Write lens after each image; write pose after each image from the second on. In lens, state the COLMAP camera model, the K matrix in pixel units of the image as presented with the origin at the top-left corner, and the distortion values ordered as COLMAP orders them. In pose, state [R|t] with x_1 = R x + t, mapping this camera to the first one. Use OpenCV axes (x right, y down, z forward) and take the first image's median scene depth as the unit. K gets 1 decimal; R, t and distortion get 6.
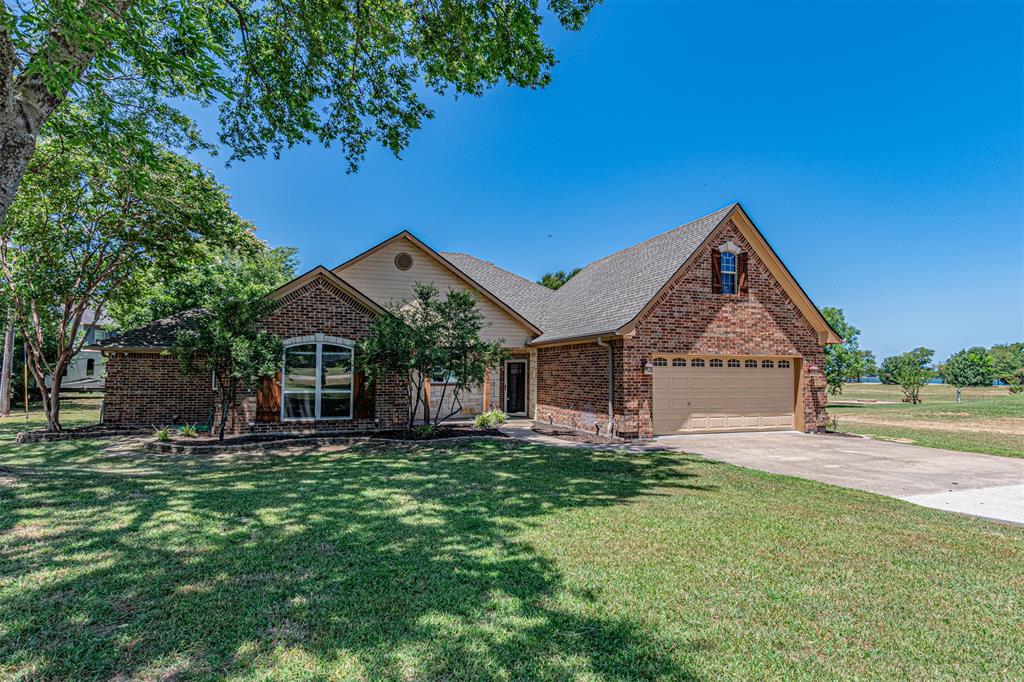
lens RADIAL K [[526.8, 0, 511.0], [0, 526.8, 347.5], [0, 0, 1]] dist [-0.000936, 0.000641]
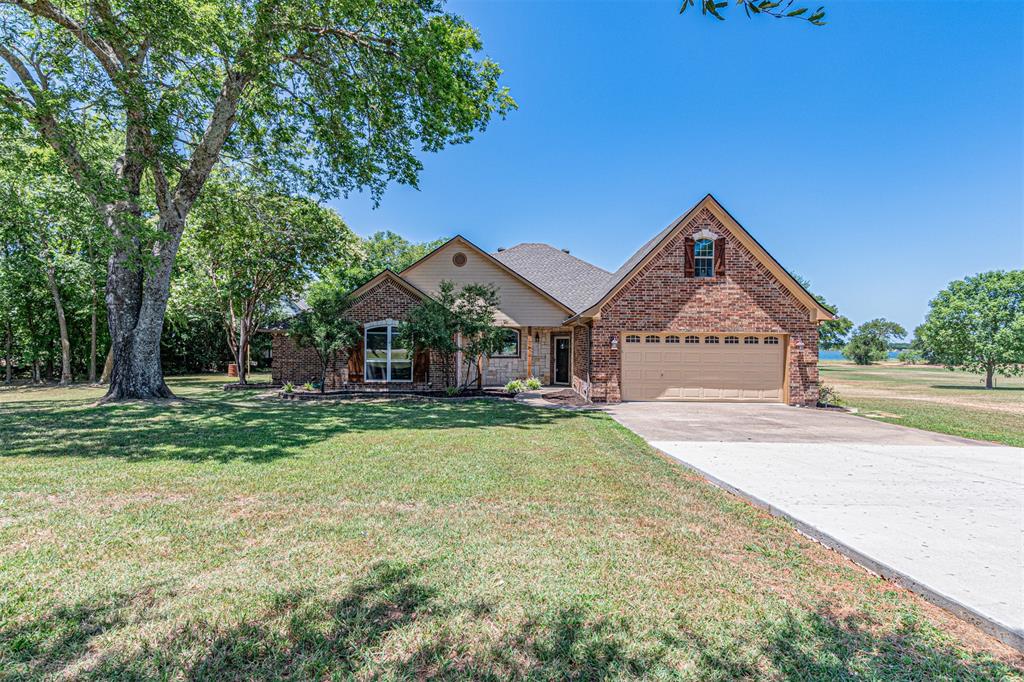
lens RADIAL K [[526.8, 0, 510.7], [0, 526.8, 342.0], [0, 0, 1]] dist [-0.000936, 0.000641]
pose [[0.938733, -0.001109, -0.344643, 0.410336], [0.014106, 0.999280, 0.035207, -0.010295], [0.344356, -0.037912, 0.938073, -0.179685]]
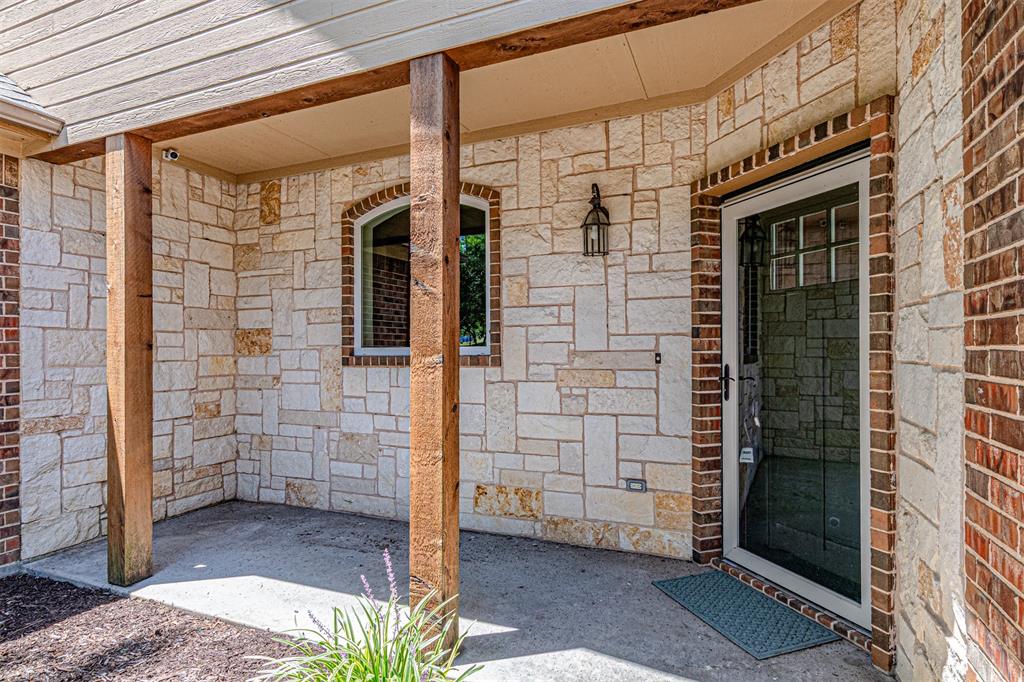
lens RADIAL K [[526.8, 0, 515.3], [0, 526.8, 345.3], [0, 0, 1]] dist [-0.000936, 0.000641]
pose [[0.734479, -0.014588, -0.678475, 0.065632], [0.042753, 0.998778, 0.024806, 0.080180], [0.677284, -0.047227, 0.734205, 1.152250]]
